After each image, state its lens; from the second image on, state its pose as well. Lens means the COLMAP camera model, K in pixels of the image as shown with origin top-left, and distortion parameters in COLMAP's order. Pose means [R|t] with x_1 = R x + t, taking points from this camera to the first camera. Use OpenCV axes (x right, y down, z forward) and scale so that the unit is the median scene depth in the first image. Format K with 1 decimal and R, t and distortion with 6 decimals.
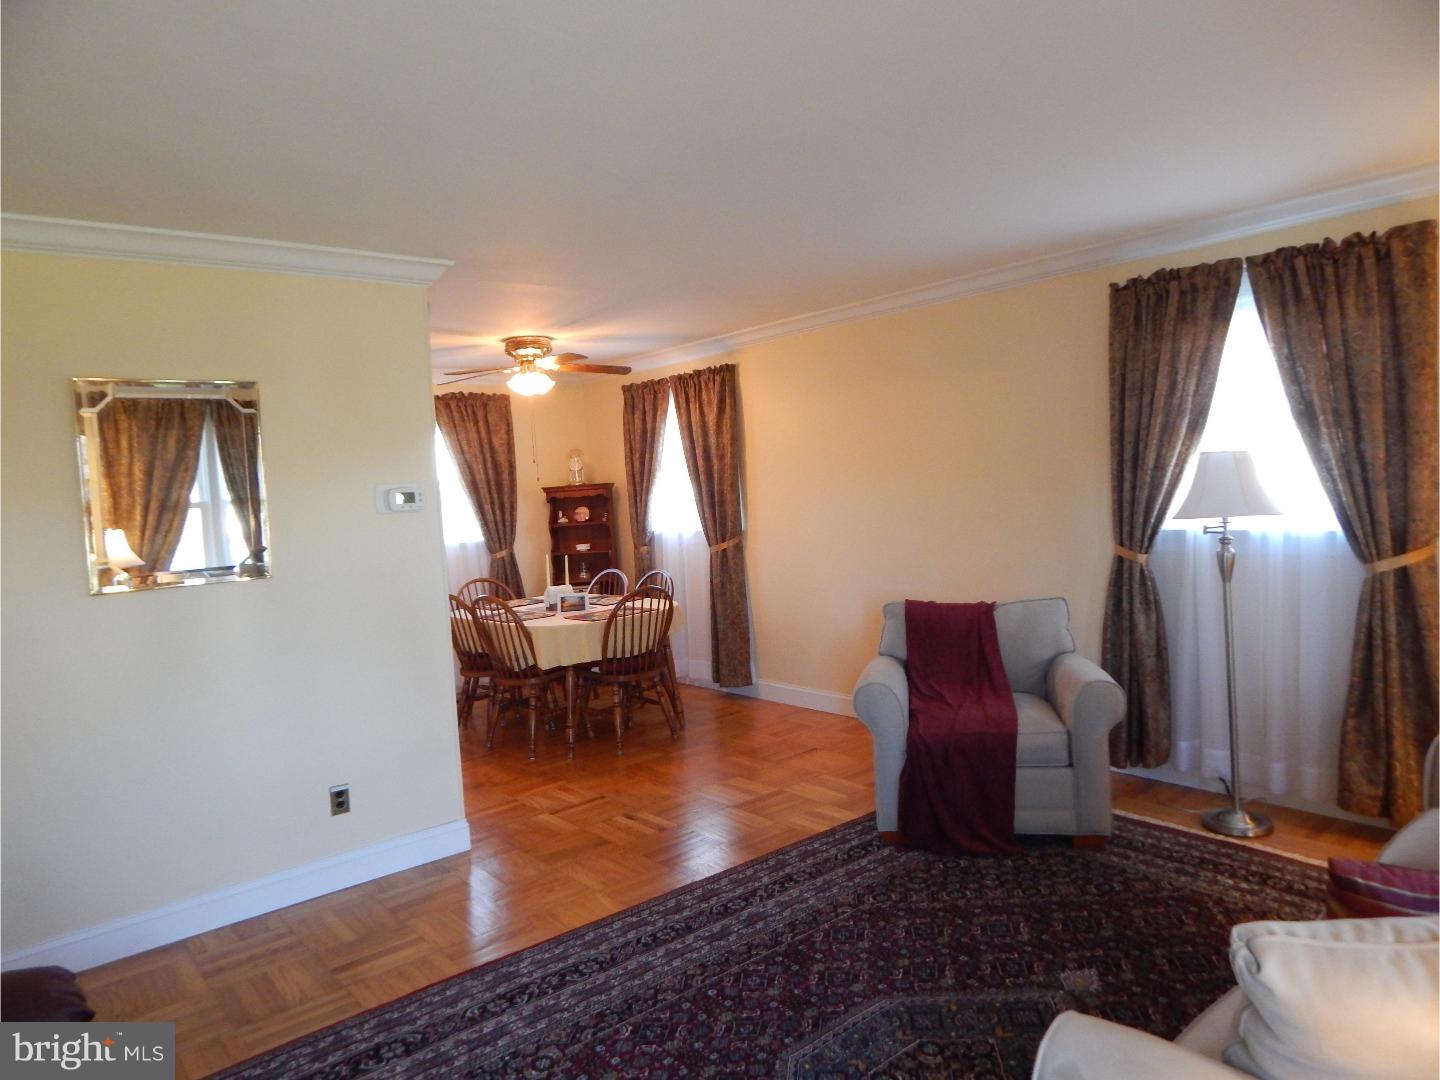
lens RADIAL K [[947.1, 0, 715.0], [0, 947.1, 539.4], [0, 0, 1]] dist [0.006700, -0.002533]
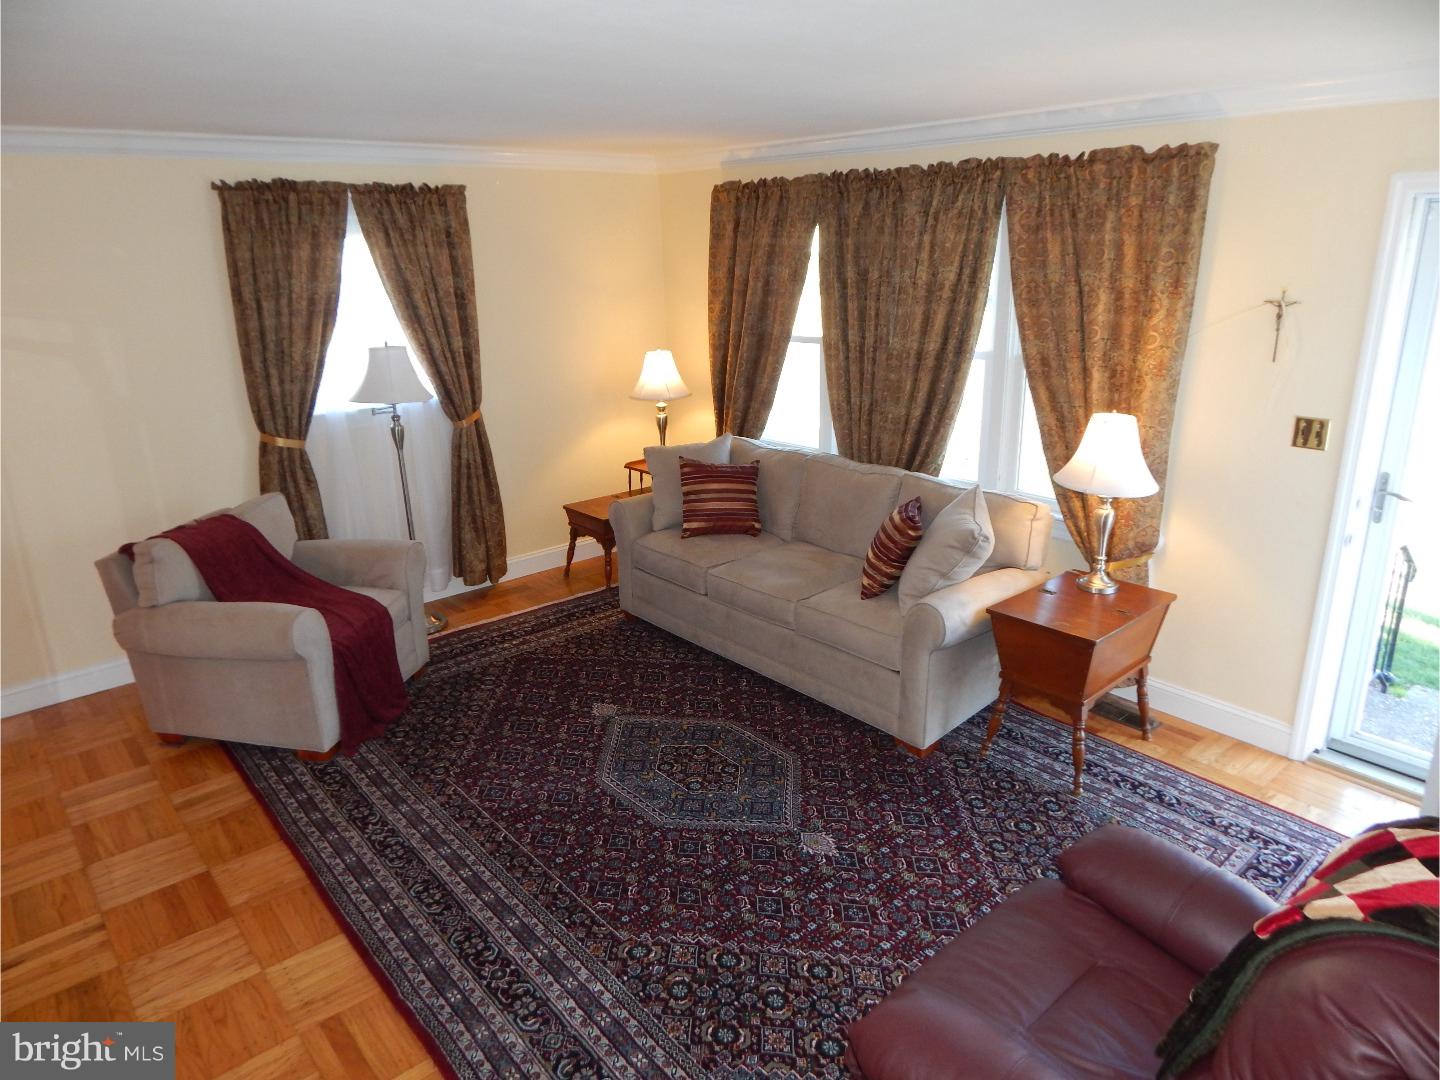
lens RADIAL K [[947.1, 0, 718.8], [0, 947.1, 538.8], [0, 0, 1]] dist [0.006700, -0.002533]
pose [[0.001959, -0.251672, 0.967811, -0.807391], [0.096585, 0.963335, 0.250312, -0.129478], [-0.995323, 0.092985, 0.026195, 0.594785]]
